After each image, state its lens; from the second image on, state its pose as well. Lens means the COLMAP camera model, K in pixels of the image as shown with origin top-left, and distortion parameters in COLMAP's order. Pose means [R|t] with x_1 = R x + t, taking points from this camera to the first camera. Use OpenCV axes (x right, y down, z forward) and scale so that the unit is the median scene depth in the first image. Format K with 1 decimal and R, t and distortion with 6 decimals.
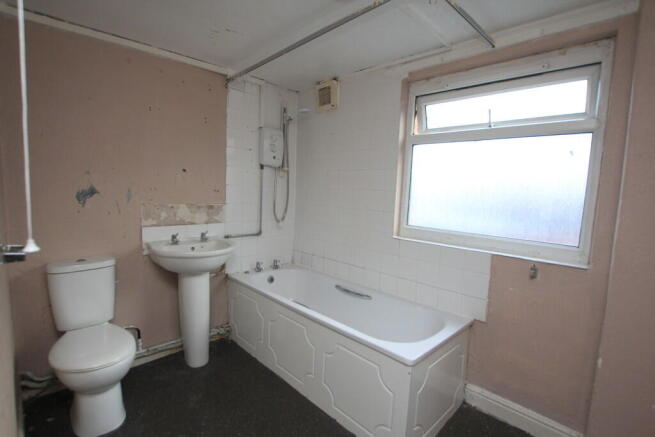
lens RADIAL K [[310.1, 0, 327.5], [0, 310.1, 218.5], [0, 0, 1]] dist [-0.026136, 0.000281]
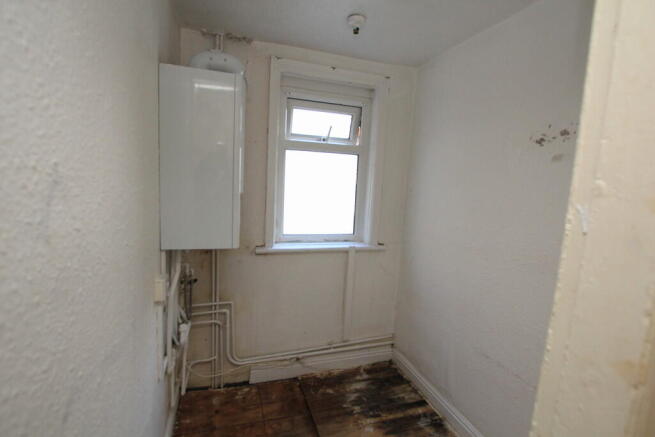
lens RADIAL K [[310.1, 0, 327.5], [0, 310.1, 218.5], [0, 0, 1]] dist [-0.026136, 0.000281]
pose [[0.445504, -0.080952, 0.891612, -0.523498], [0.081132, 0.995456, 0.049842, -0.061724], [-0.891596, 0.050133, 0.450048, 0.473209]]
